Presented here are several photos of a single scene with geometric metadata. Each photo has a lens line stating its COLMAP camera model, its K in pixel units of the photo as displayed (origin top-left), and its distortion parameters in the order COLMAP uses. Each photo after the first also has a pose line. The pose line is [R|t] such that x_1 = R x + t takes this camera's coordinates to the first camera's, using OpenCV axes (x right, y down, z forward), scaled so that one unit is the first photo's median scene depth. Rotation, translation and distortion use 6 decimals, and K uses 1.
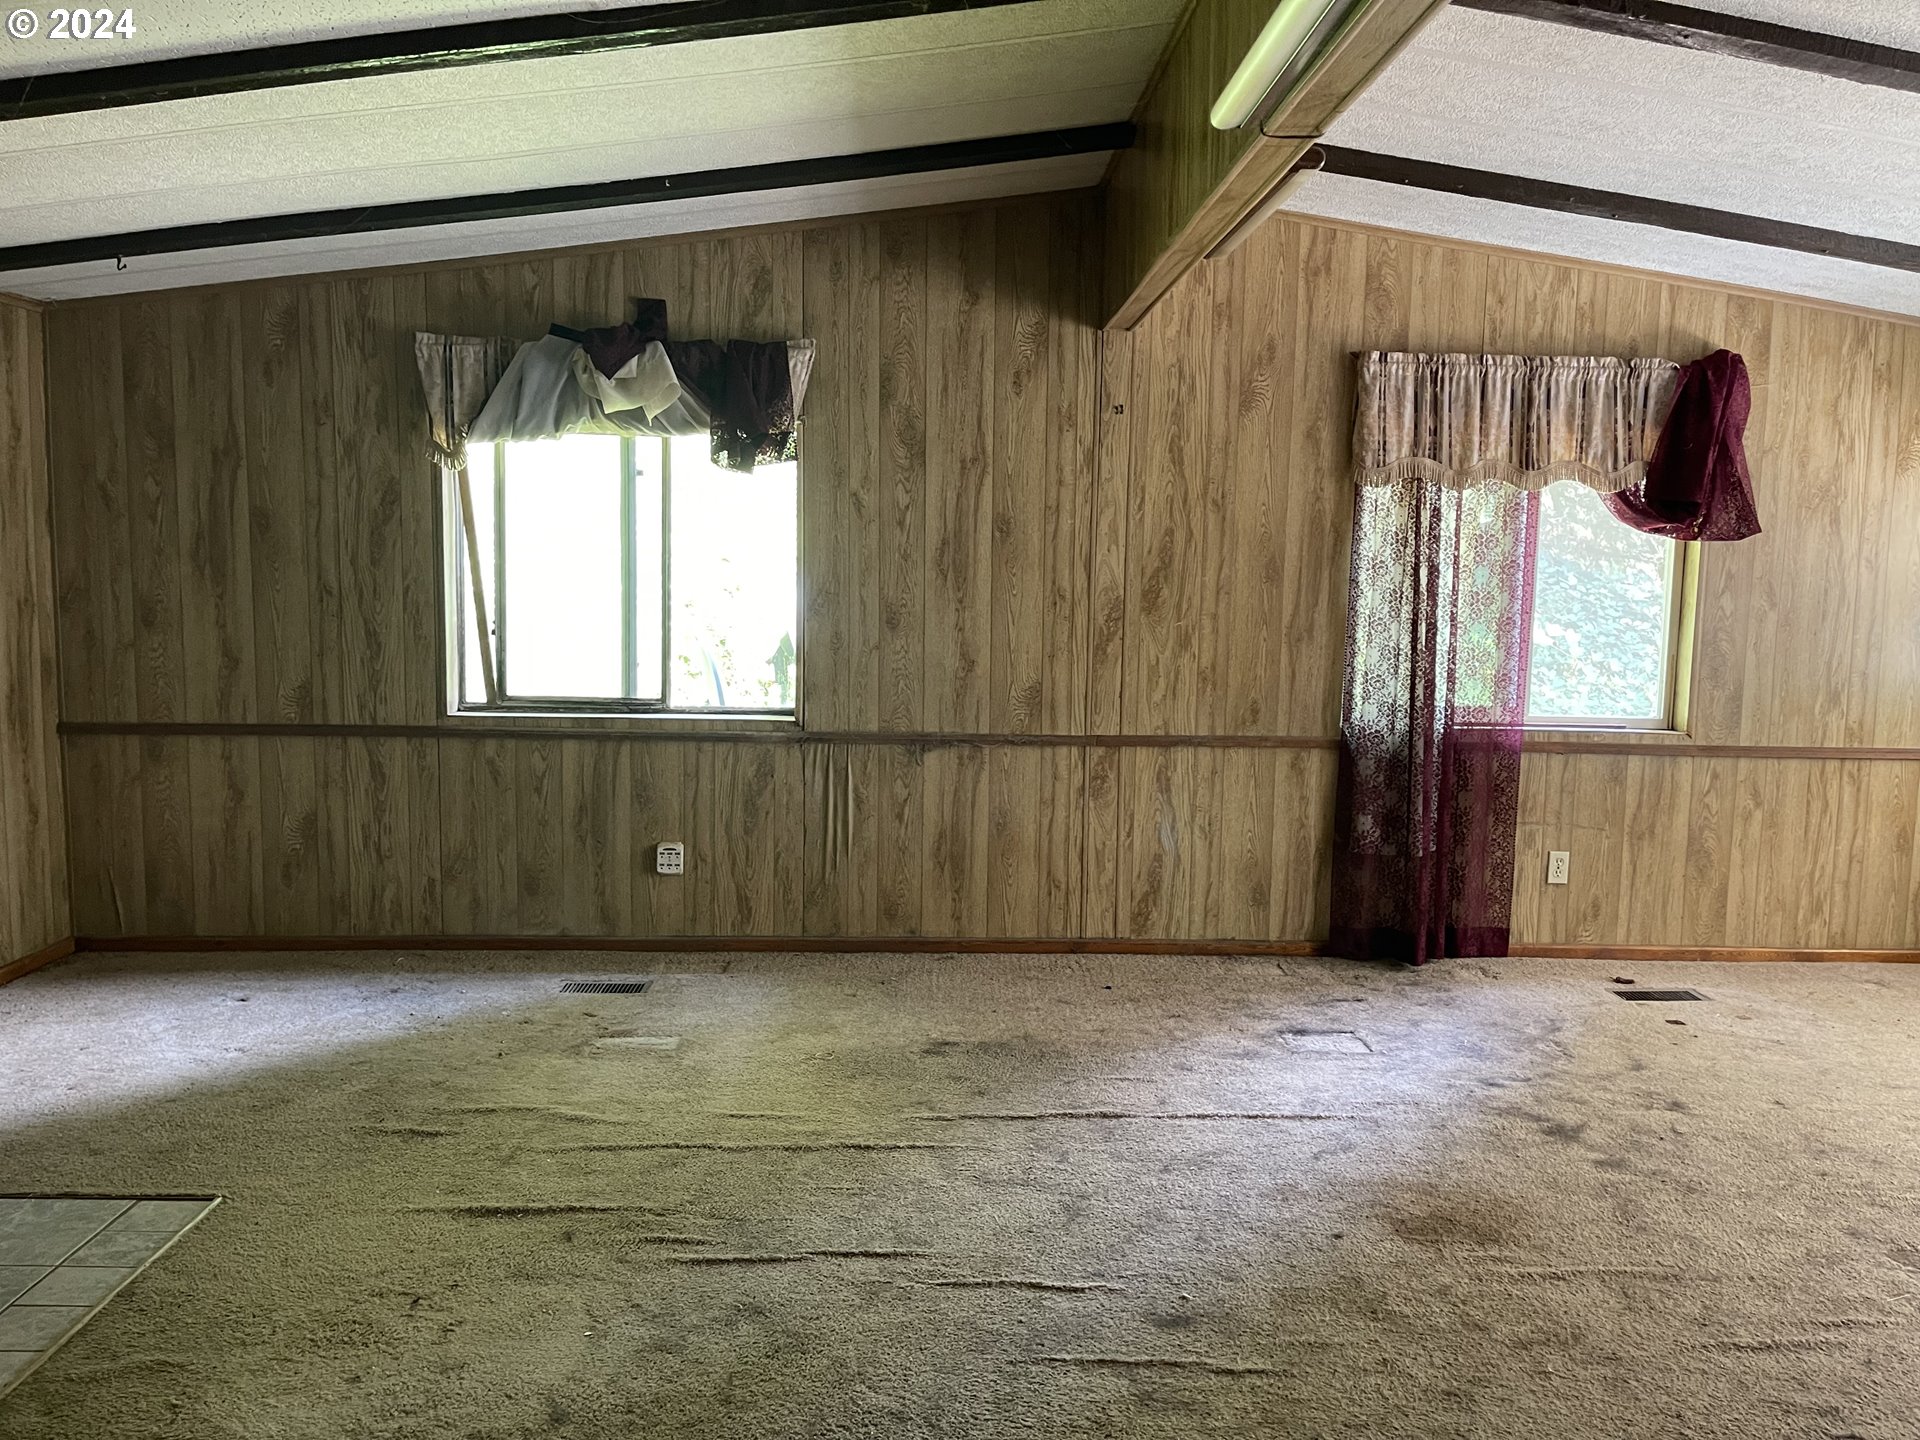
lens RADIAL K [[1491.6, 0, 977.7], [0, 1491.6, 701.6], [0, 0, 1]] dist [0.068220, -0.092008]
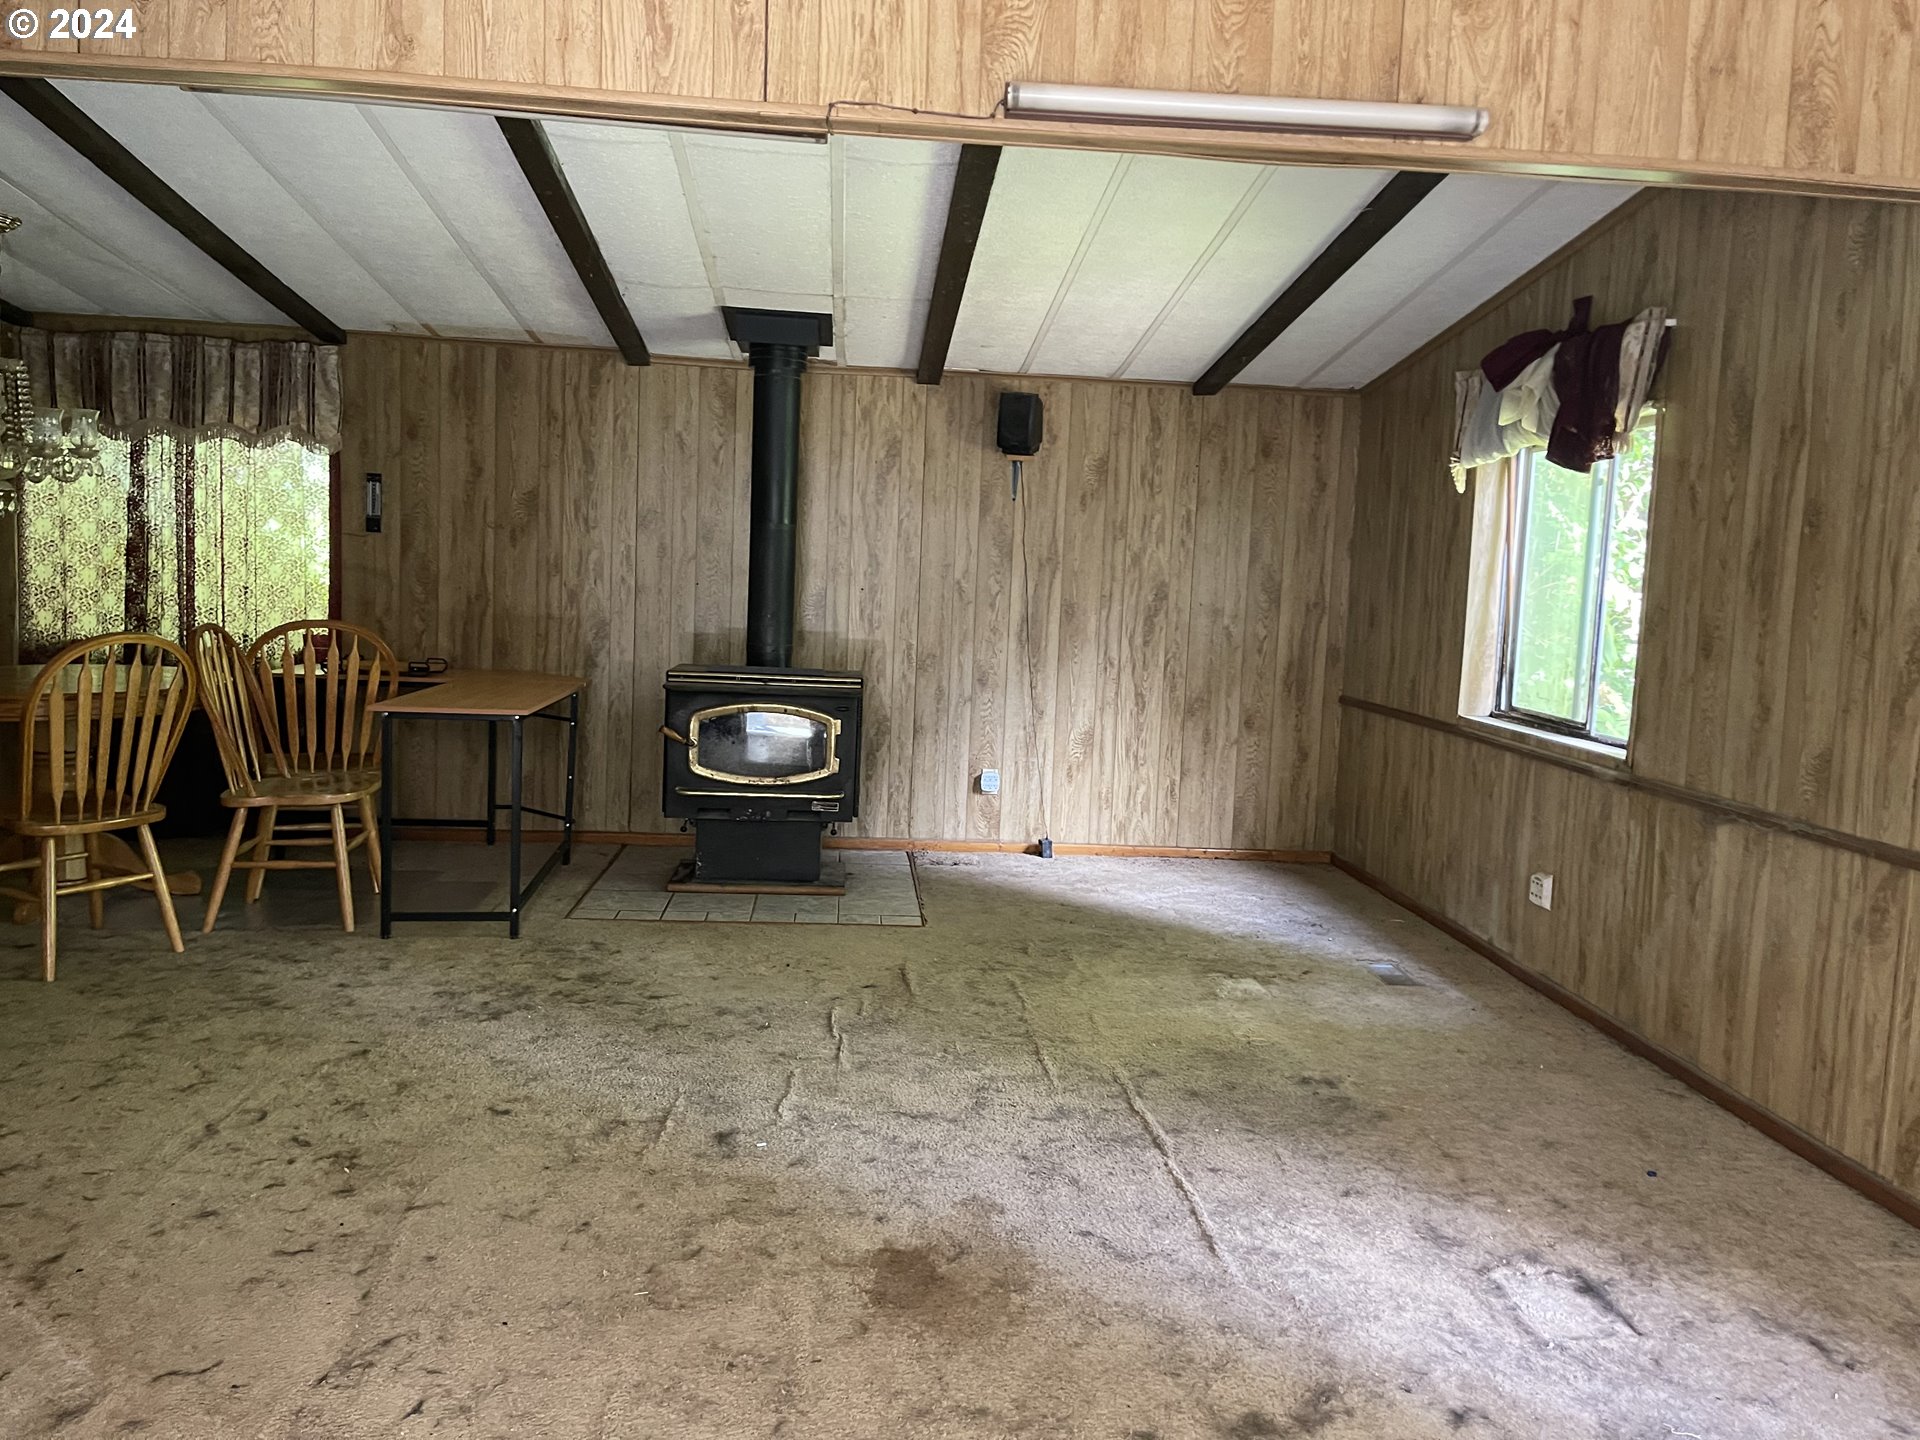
lens RADIAL K [[1491.6, 0, 977.0], [0, 1491.6, 707.2], [0, 0, 1]] dist [0.068220, -0.092008]
pose [[0.029484, 0.078027, -0.996515, 0.716001], [-0.139709, 0.987484, 0.073186, -0.027695], [0.989754, 0.137064, 0.040016, 0.599385]]
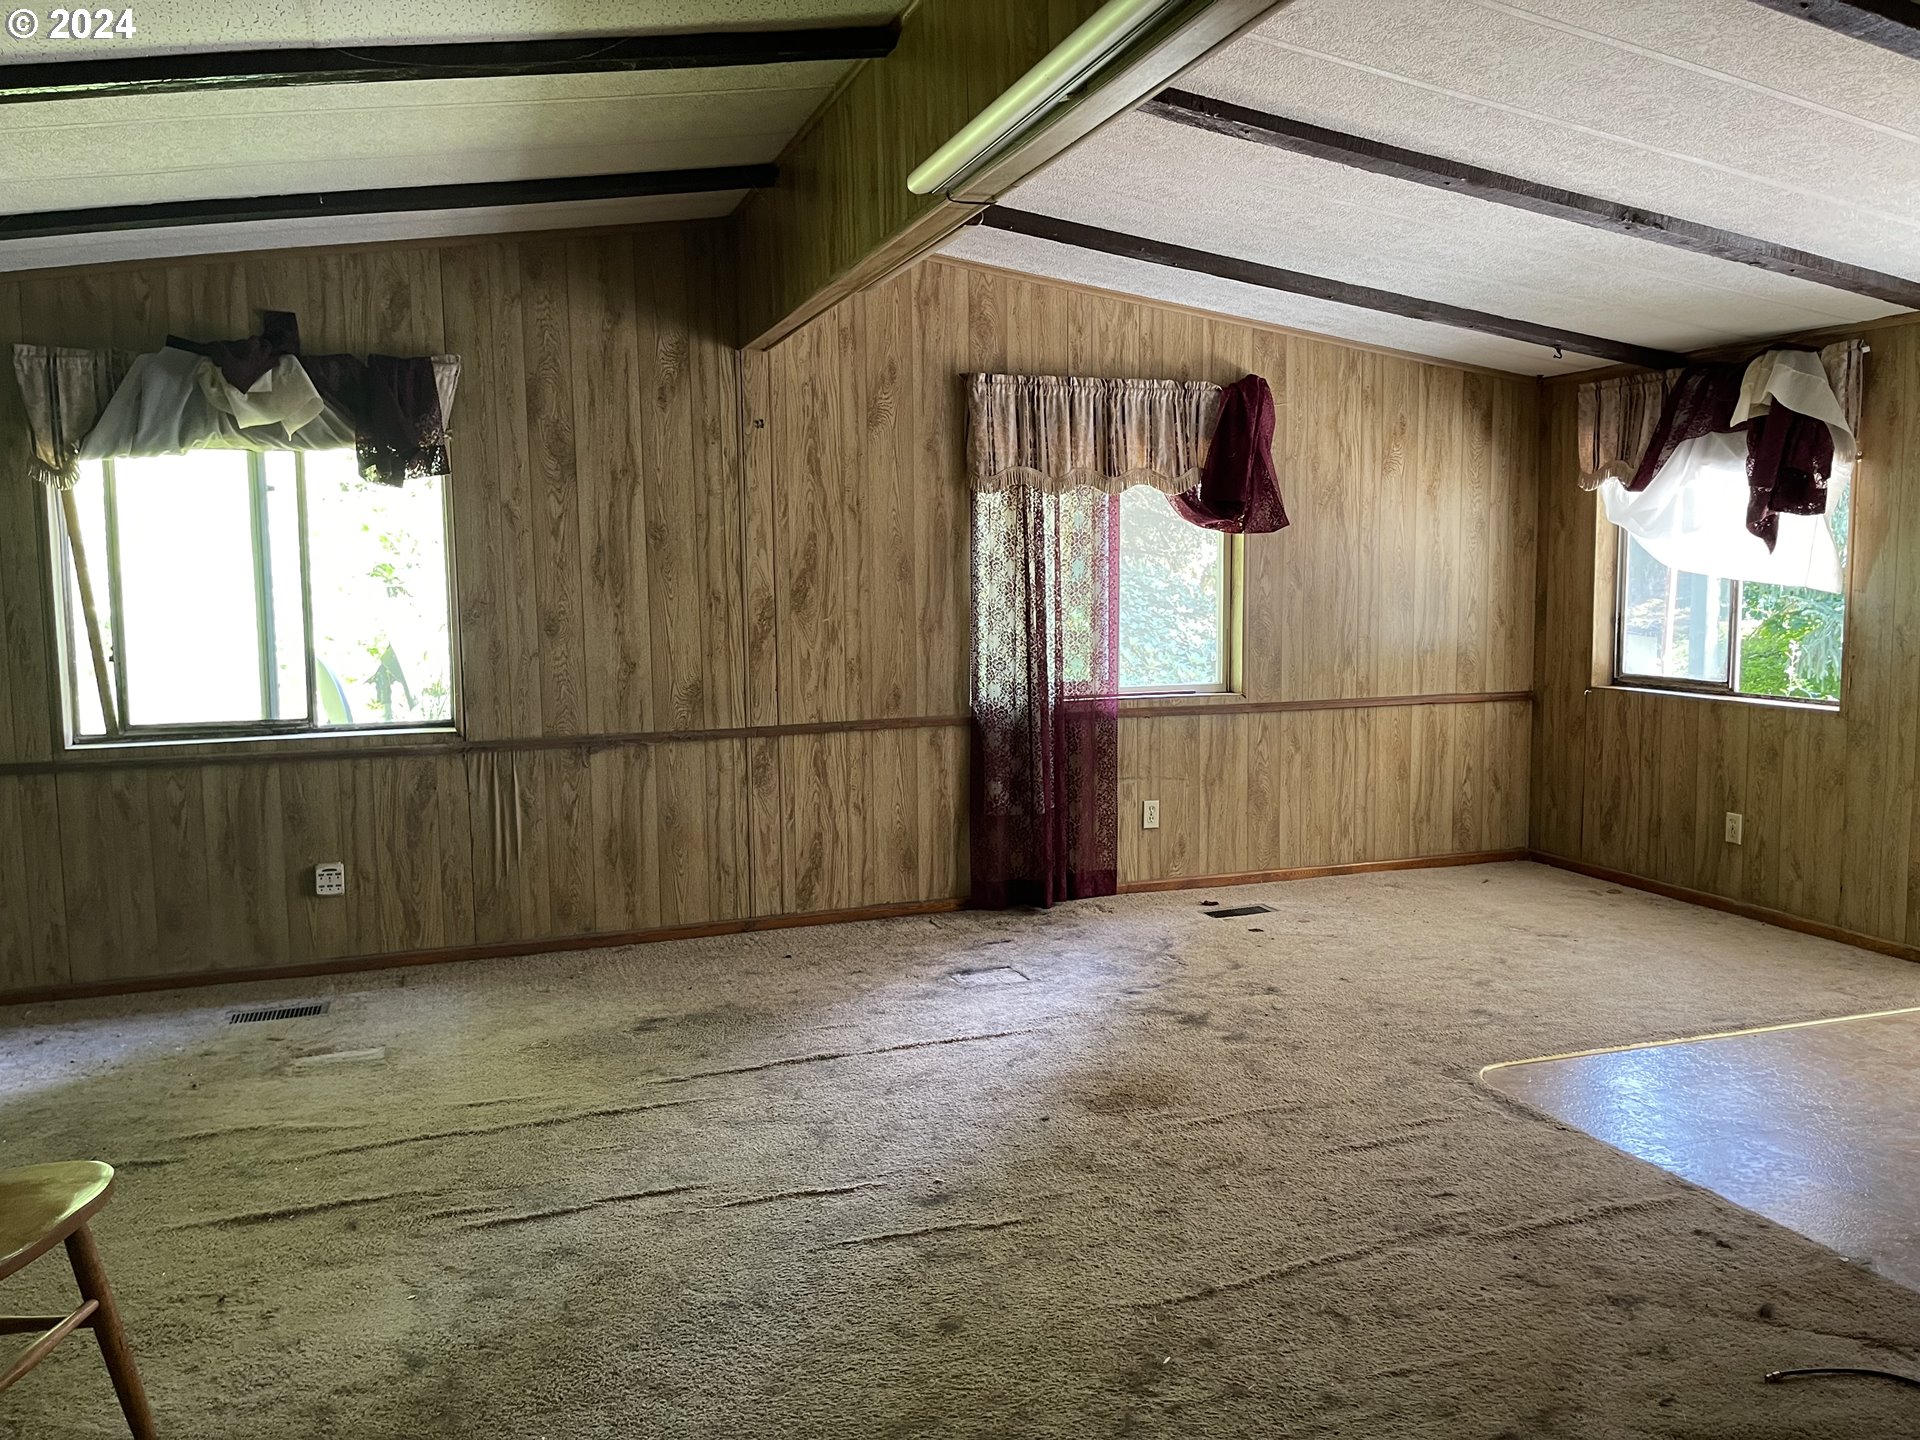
lens RADIAL K [[1491.6, 0, 988.6], [0, 1491.6, 701.0], [0, 0, 1]] dist [0.068220, -0.092008]
pose [[0.950742, -0.059076, 0.304301, -0.088933], [0.060630, 0.998151, 0.004348, 0.009822], [-0.303995, 0.014316, 0.952566, -0.076279]]
